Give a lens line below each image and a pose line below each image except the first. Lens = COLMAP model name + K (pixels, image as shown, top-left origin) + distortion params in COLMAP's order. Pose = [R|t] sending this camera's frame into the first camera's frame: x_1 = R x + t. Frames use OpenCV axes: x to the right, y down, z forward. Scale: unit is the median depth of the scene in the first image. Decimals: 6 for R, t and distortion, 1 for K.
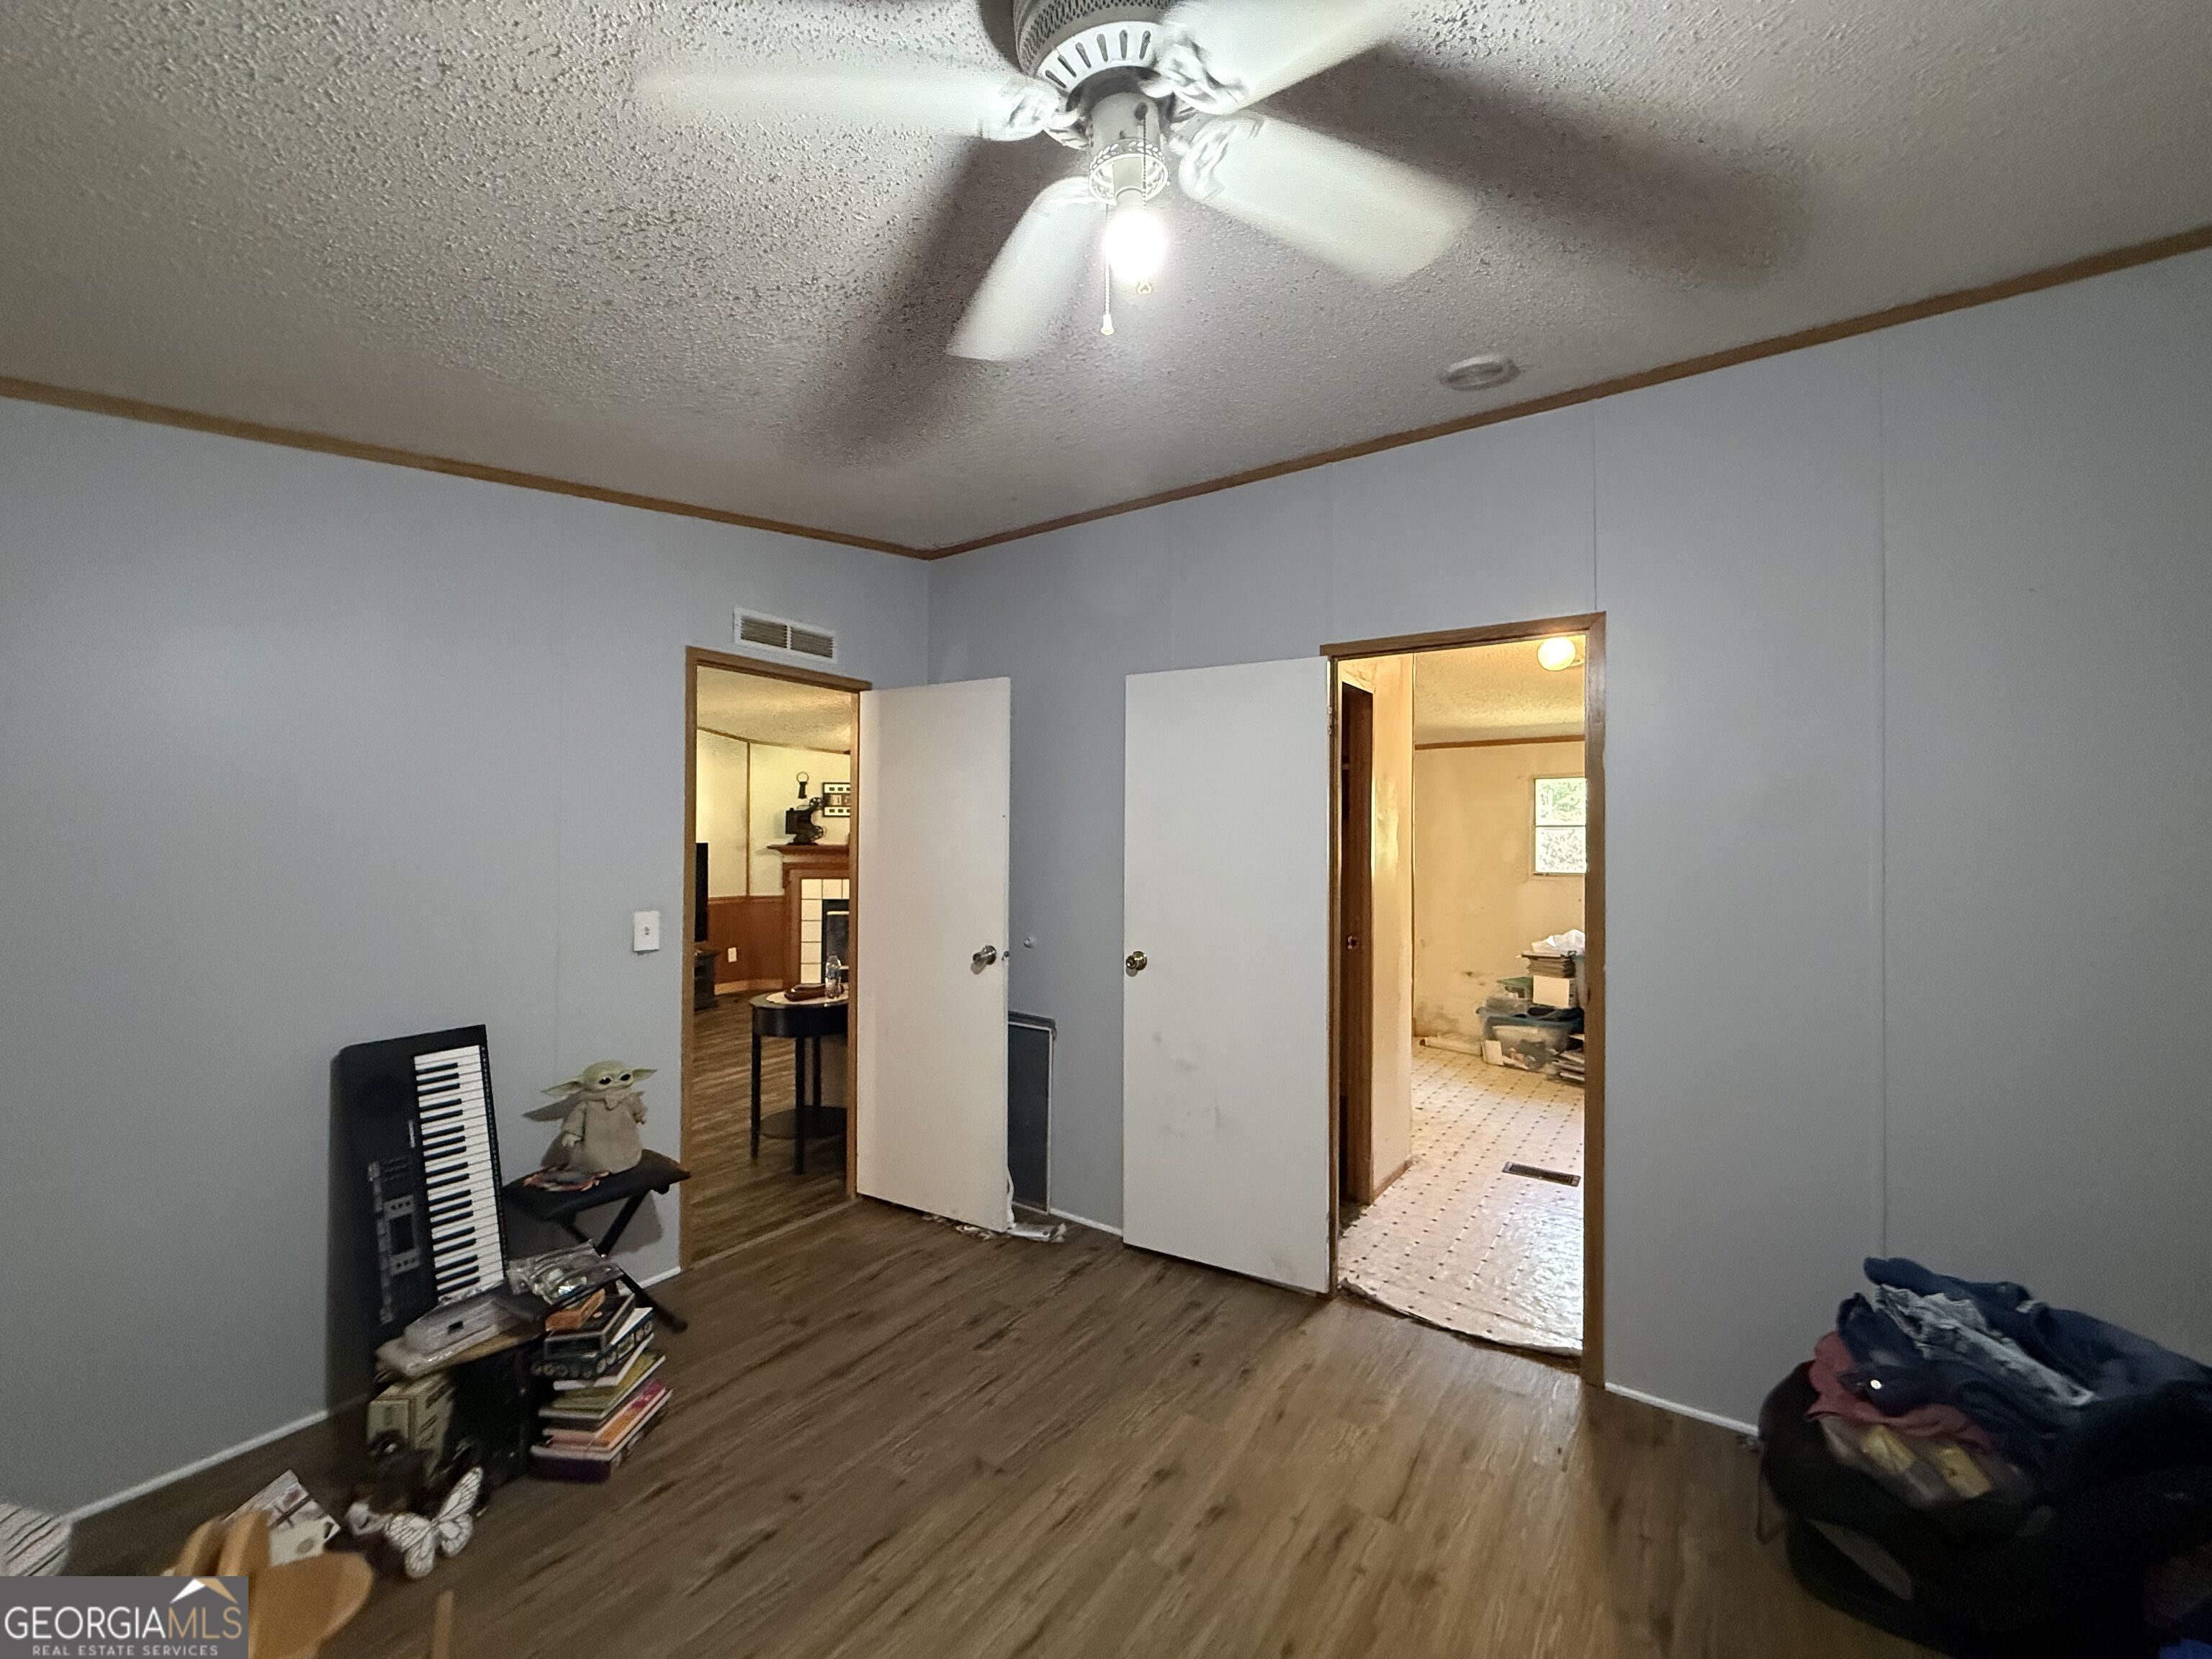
lens RADIAL K [[894.9, 0, 1111.4], [0, 894.9, 814.3], [0, 0, 1]] dist [0.001385, -0.000016]
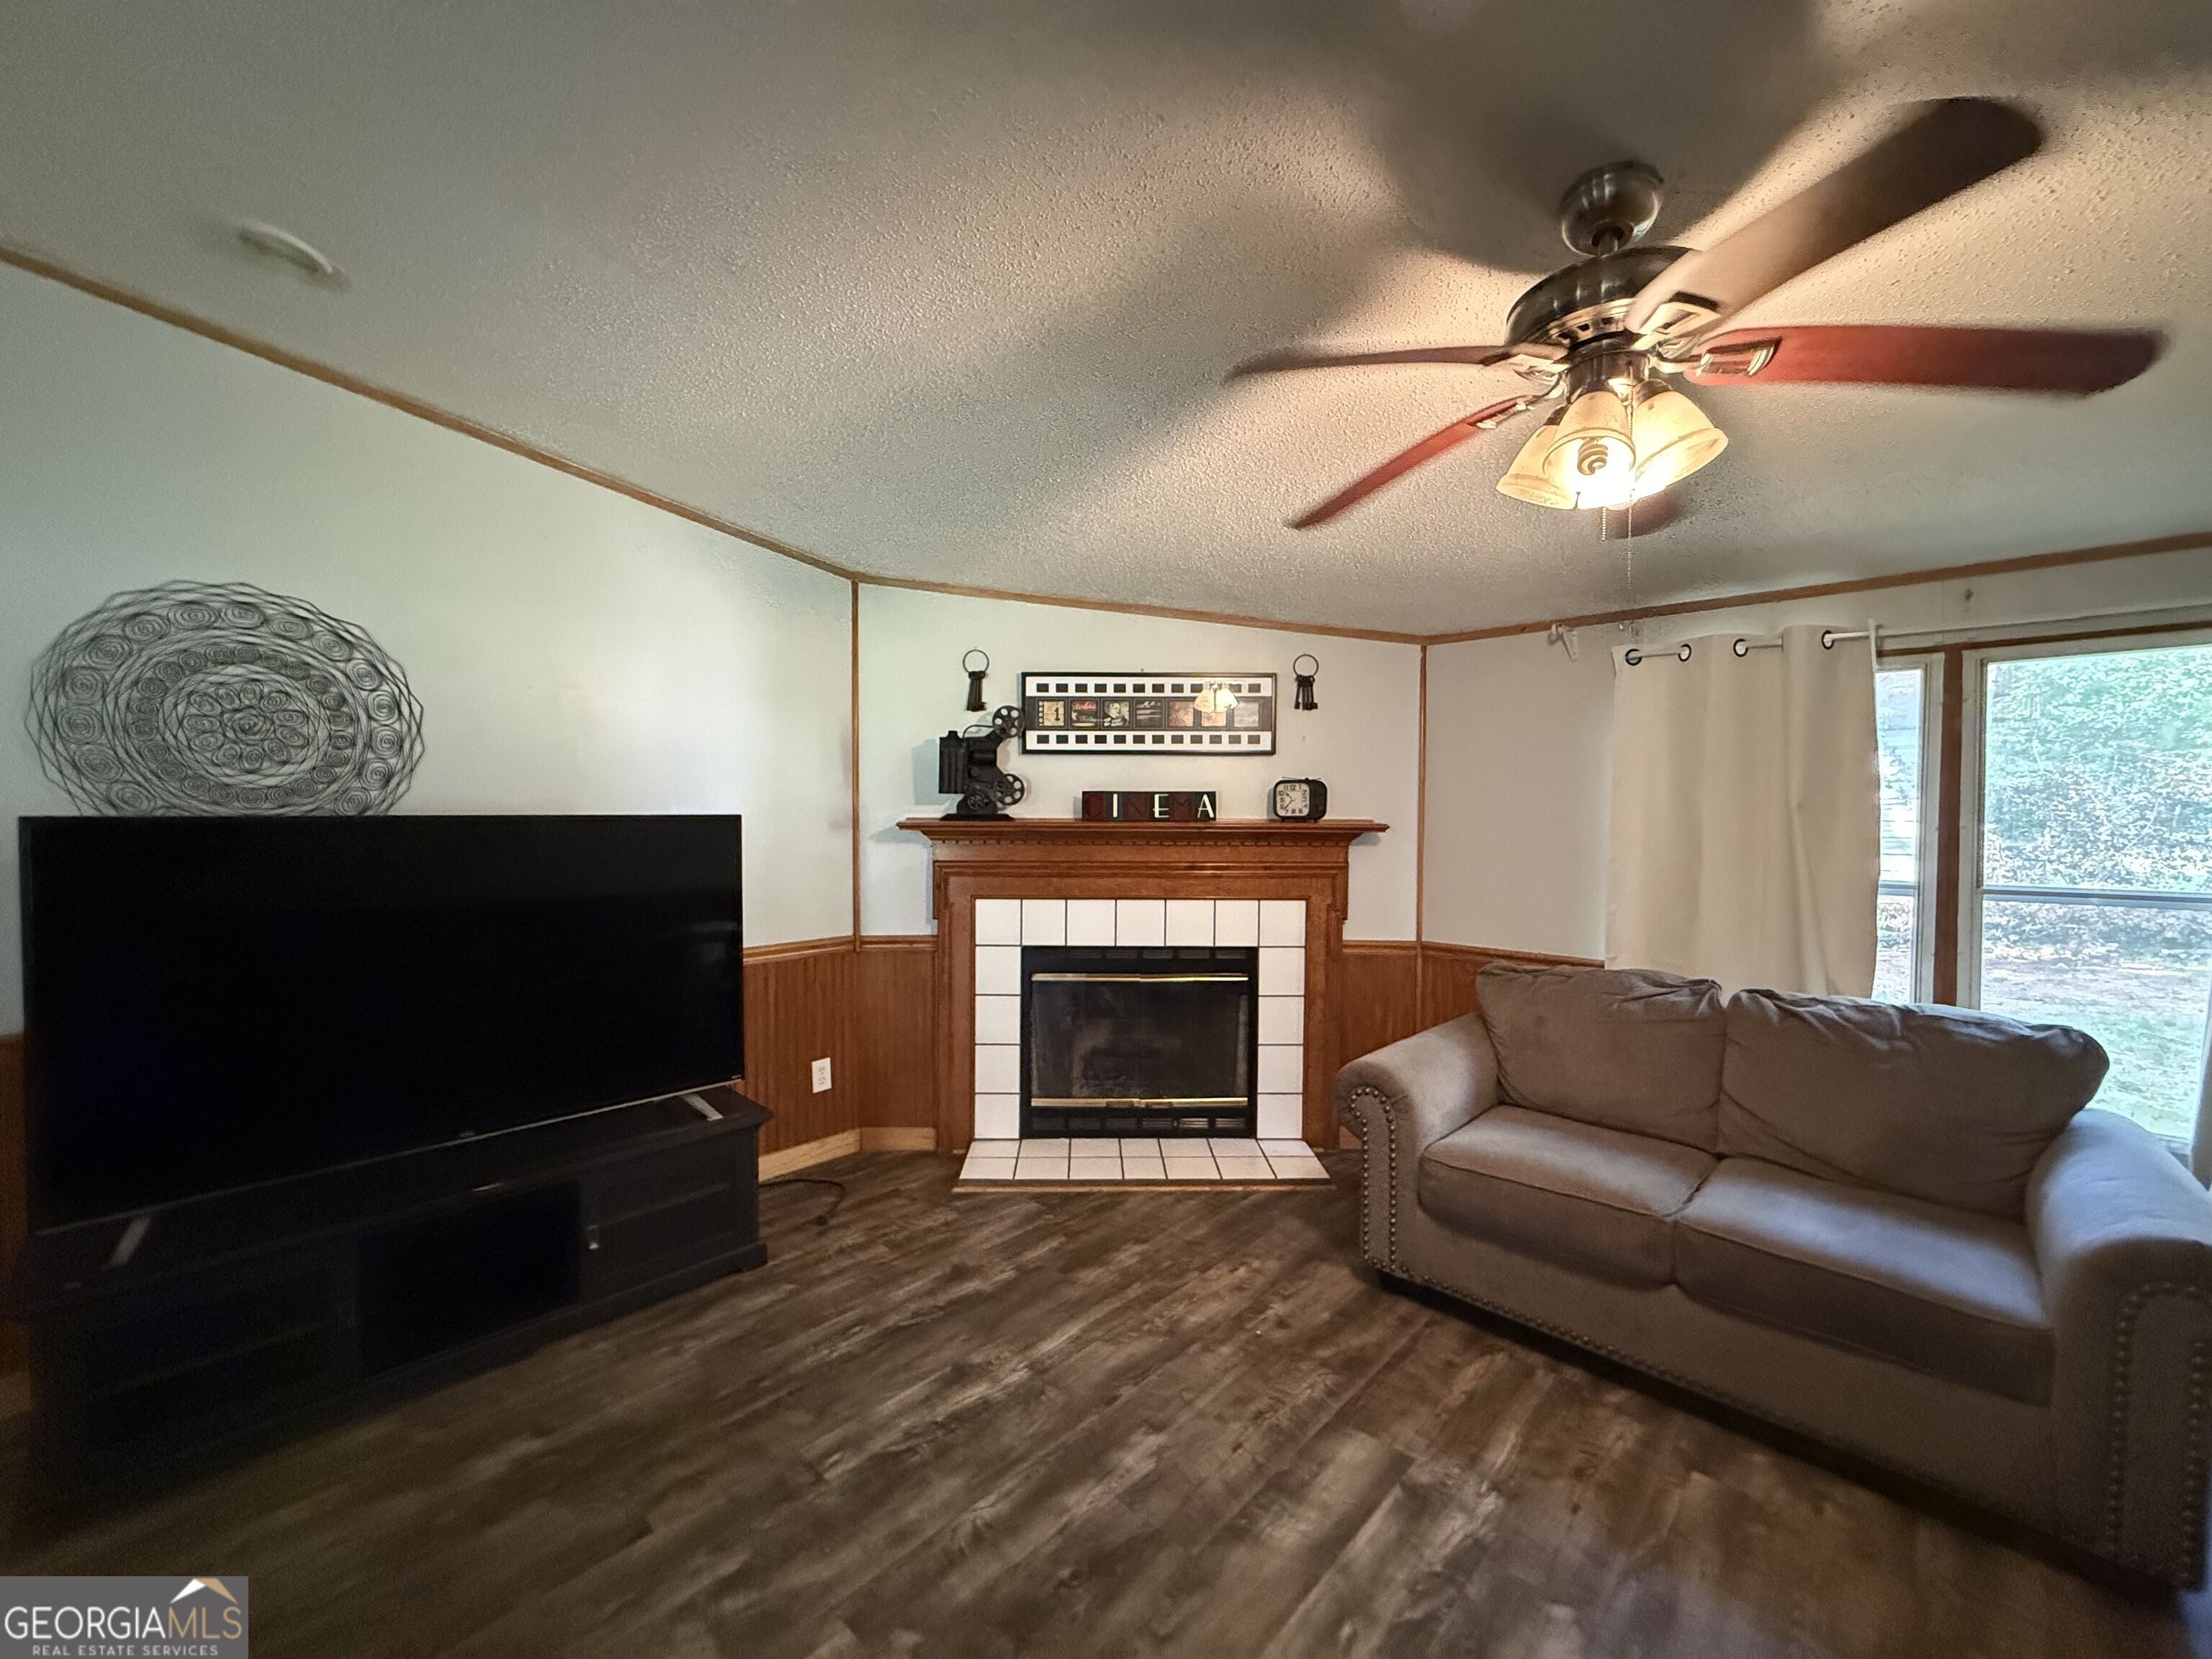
lens RADIAL K [[894.9, 0, 1105.5], [0, 894.9, 828.0], [0, 0, 1]] dist [0.001385, -0.000016]
pose [[0.988748, -0.001139, -0.149584, -0.224074], [0.003664, 0.999855, 0.016610, 0.032290], [0.149544, -0.016972, 0.988609, 0.596098]]
